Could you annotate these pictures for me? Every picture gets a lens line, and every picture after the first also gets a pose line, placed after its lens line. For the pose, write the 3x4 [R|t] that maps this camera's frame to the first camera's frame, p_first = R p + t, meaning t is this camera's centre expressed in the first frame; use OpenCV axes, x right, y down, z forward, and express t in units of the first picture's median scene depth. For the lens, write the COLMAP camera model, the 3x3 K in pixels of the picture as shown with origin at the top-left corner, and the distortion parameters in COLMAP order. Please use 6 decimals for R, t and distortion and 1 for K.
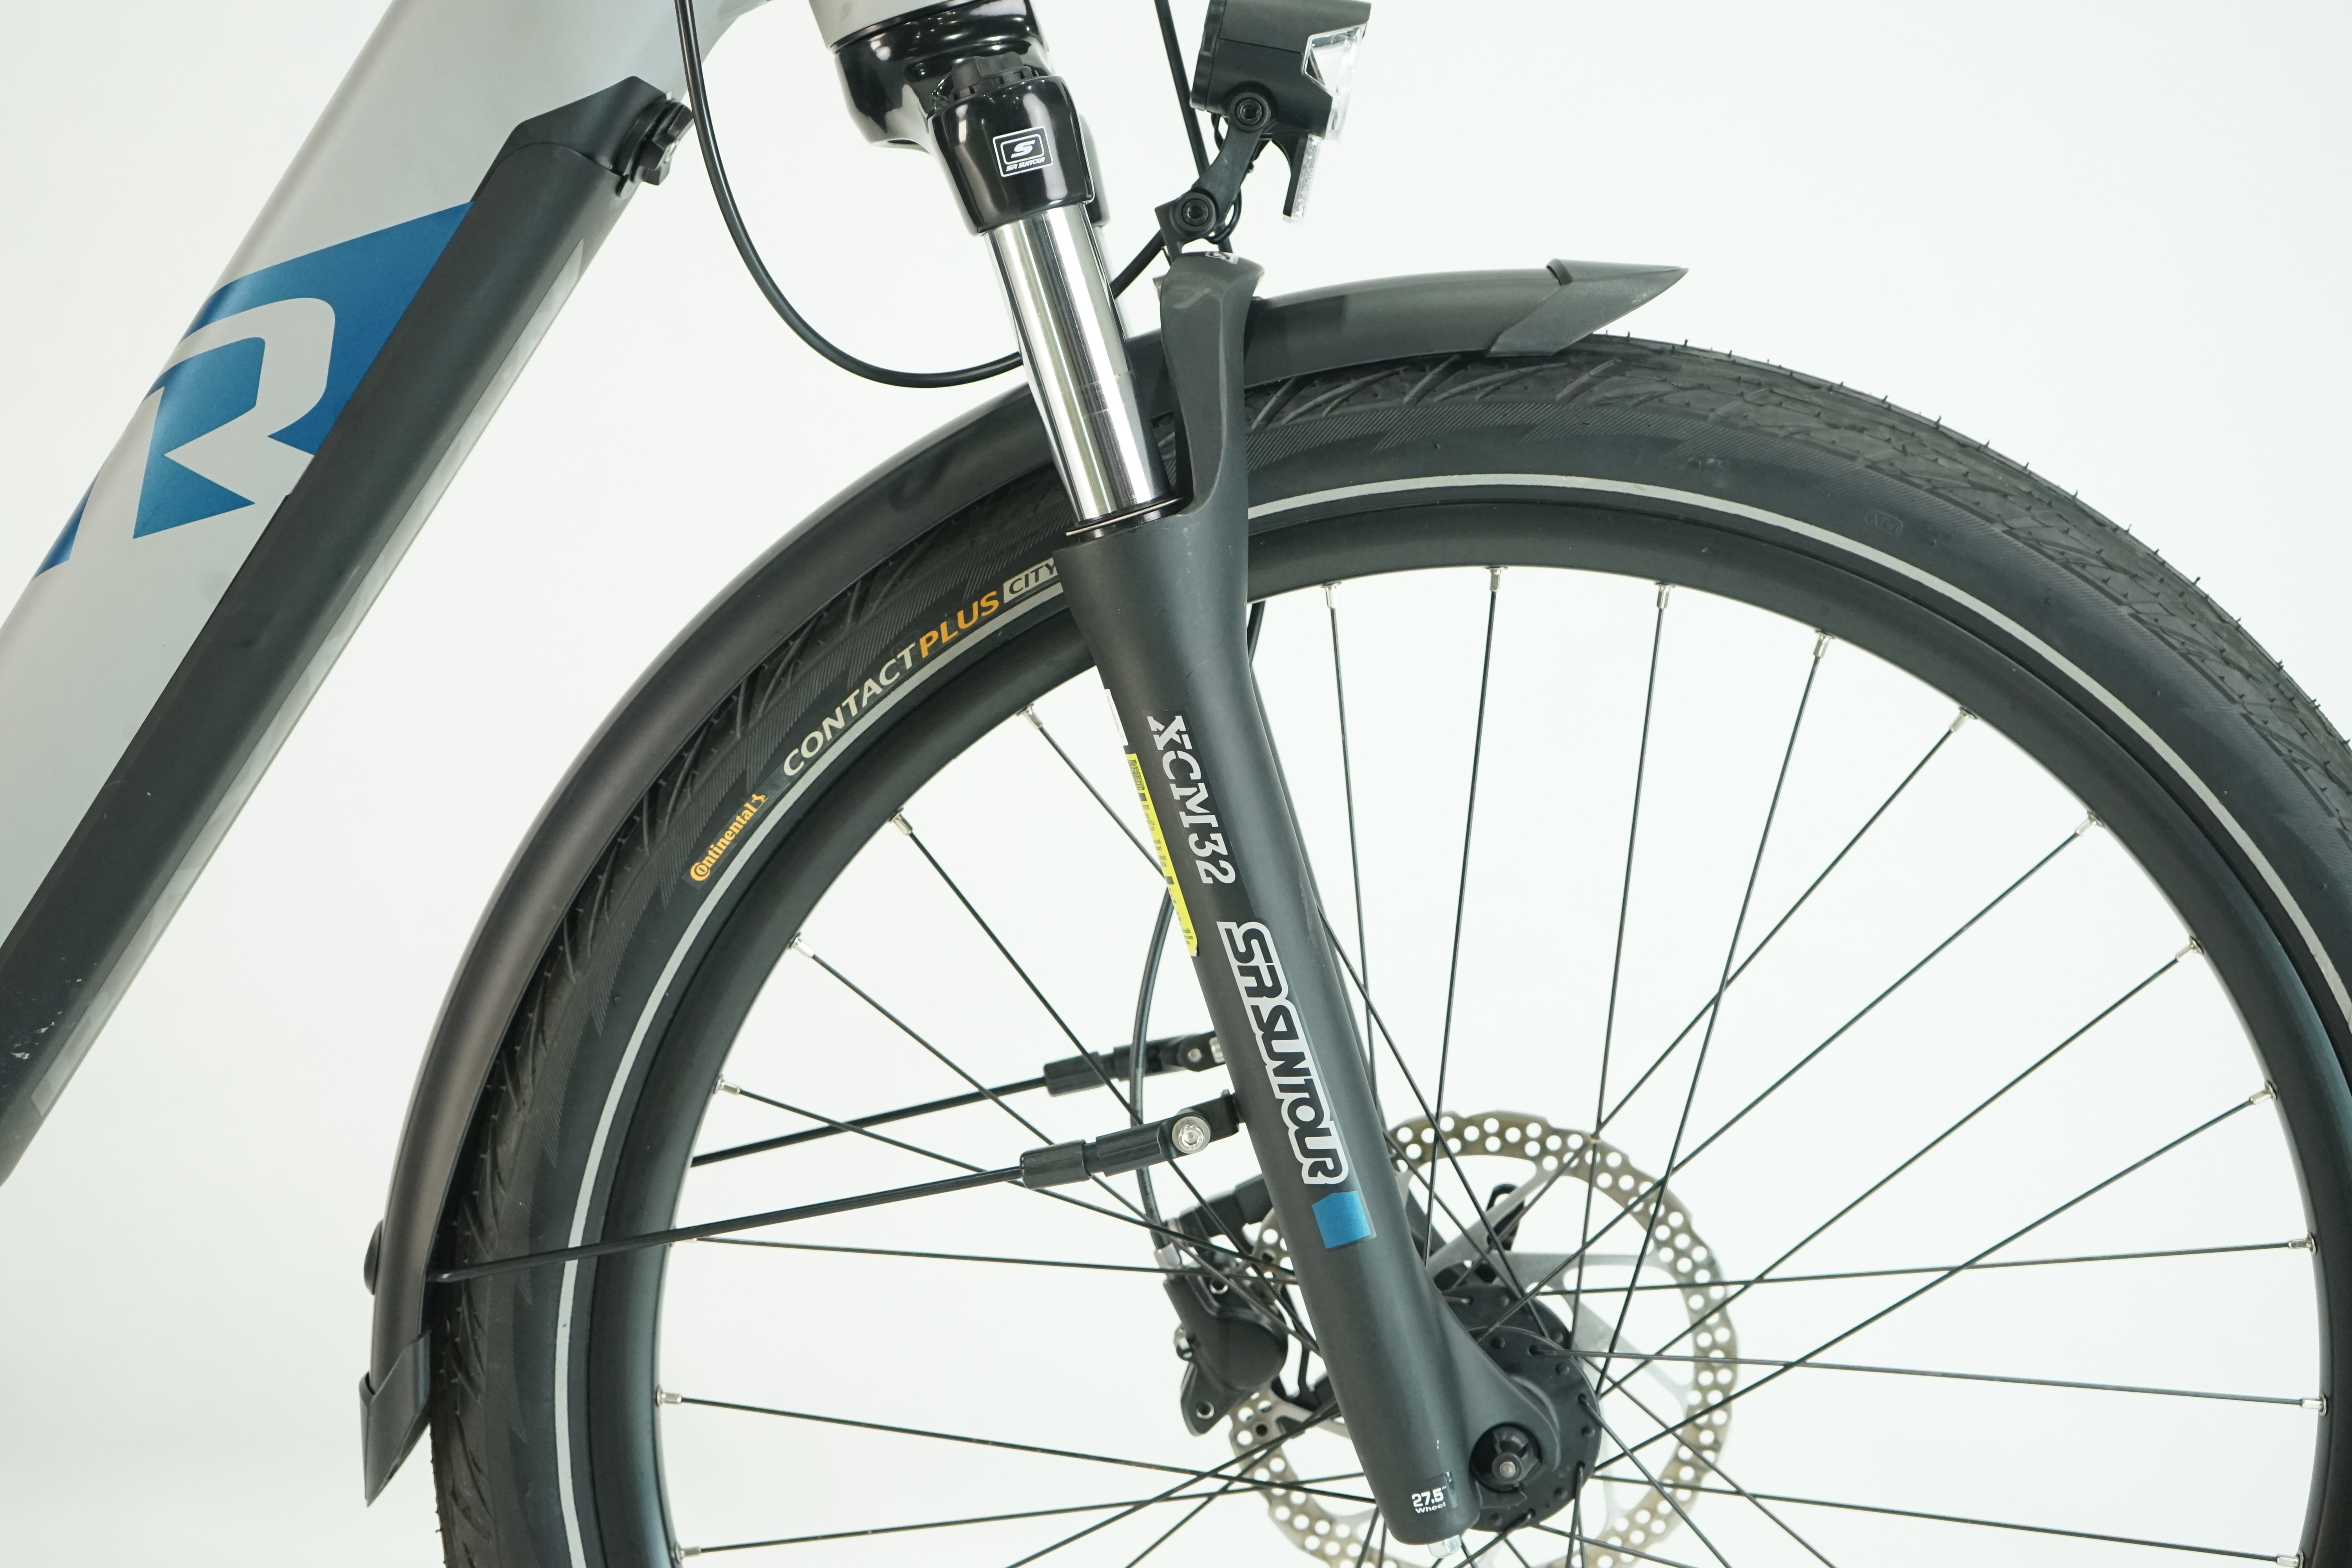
lens RADIAL K [[3305.8, 0, 1176.0], [0, 3305.8, 784.0], [0, 0, 1]] dist [-0.027826, -0.169192]
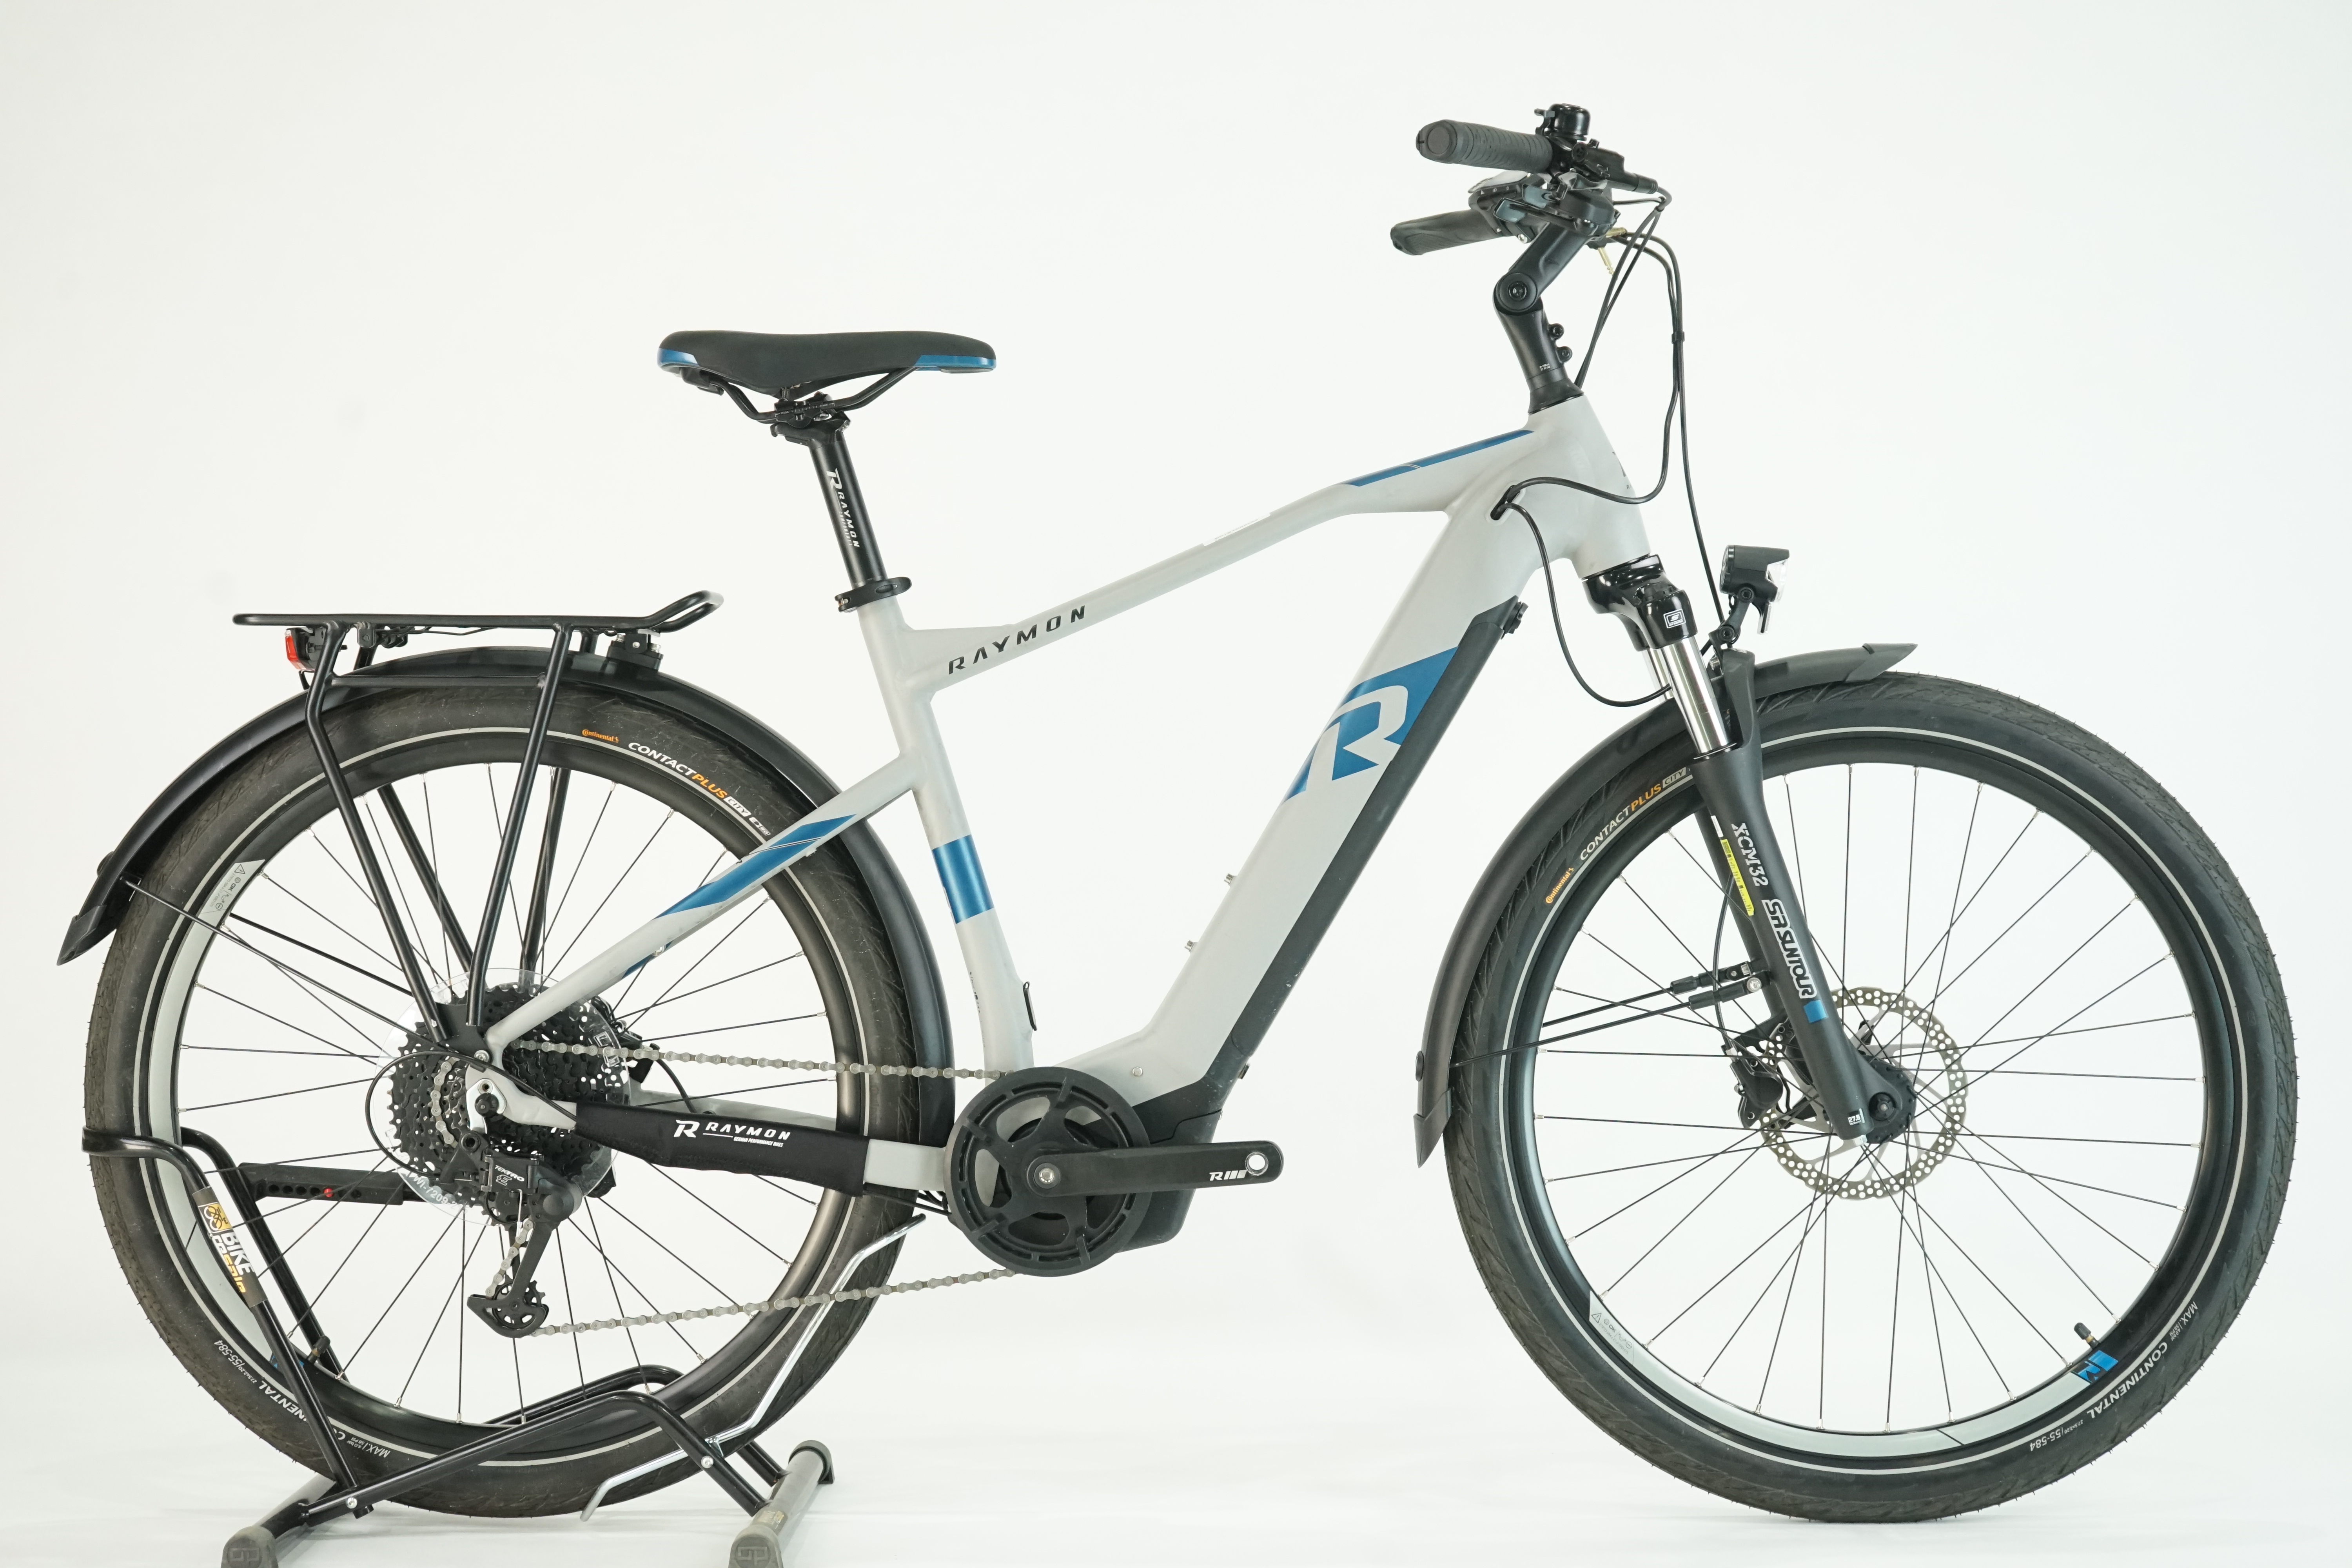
lens RADIAL K [[3775.9, 0, 1176.0], [0, 3775.9, 784.0], [0, 0, 1]] dist [-0.046385, -0.015448]
pose [[0.998397, -0.056067, -0.007732, -0.405554], [0.055116, 0.994194, -0.092415, 0.191987], [0.012869, 0.091841, 0.995691, -1.923314]]
